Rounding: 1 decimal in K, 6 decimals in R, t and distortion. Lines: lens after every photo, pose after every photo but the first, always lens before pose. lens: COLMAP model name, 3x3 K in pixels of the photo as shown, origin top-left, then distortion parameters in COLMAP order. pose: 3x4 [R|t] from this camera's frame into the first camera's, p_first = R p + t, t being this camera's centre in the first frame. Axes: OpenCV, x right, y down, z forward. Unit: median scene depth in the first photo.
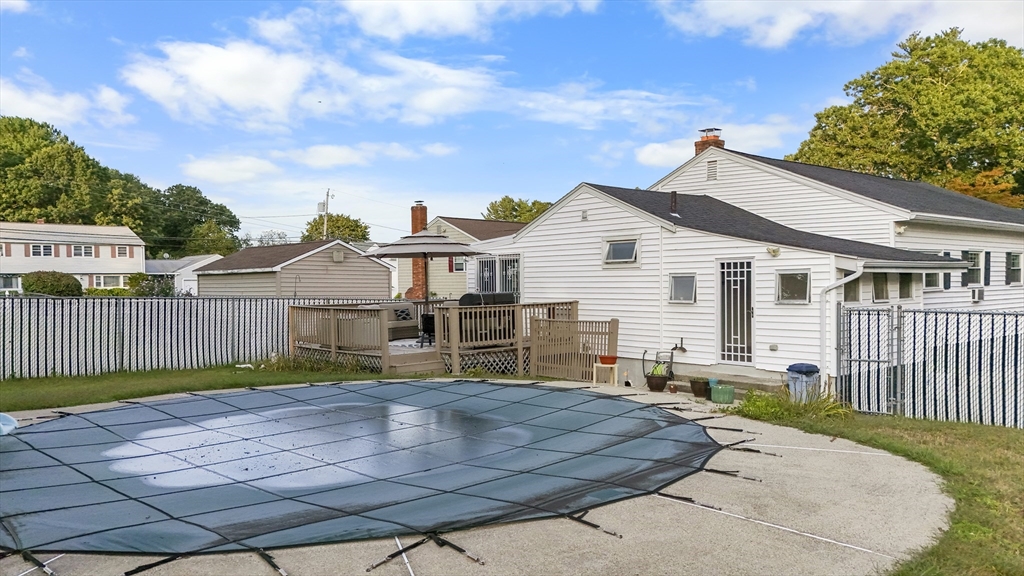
lens RADIAL K [[751.3, 0, 512.0], [0, 751.3, 288.0], [0, 0, 1]] dist [0.072496, -0.062243]
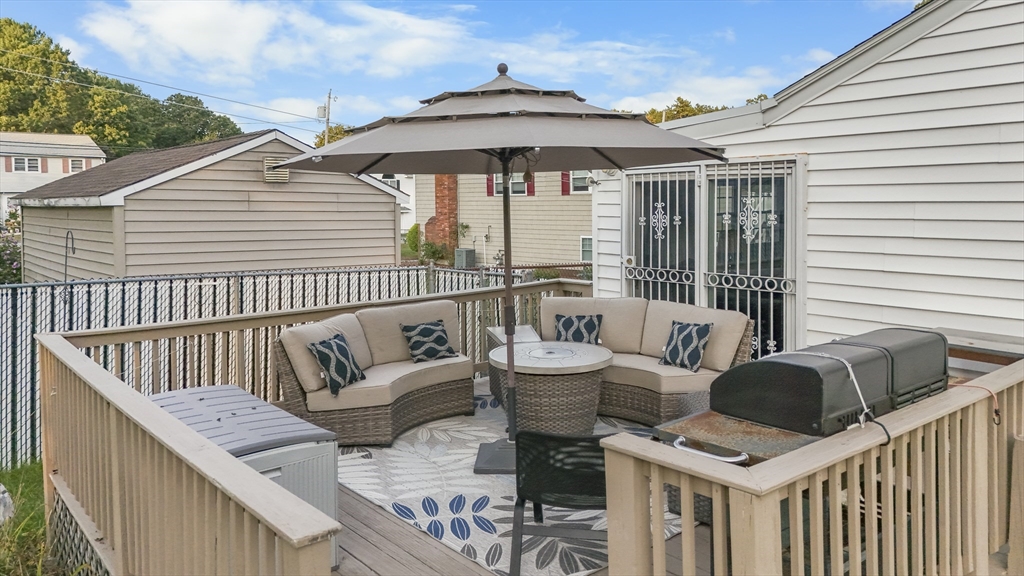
lens RADIAL K [[751.3, 0, 512.0], [0, 751.3, 288.0], [0, 0, 1]] dist [0.072496, -0.062243]
pose [[0.999717, 0.005109, -0.023230, -0.064065], [-0.002572, 0.994149, 0.107985, -0.016705], [0.023646, -0.107895, 0.993881, 0.431397]]
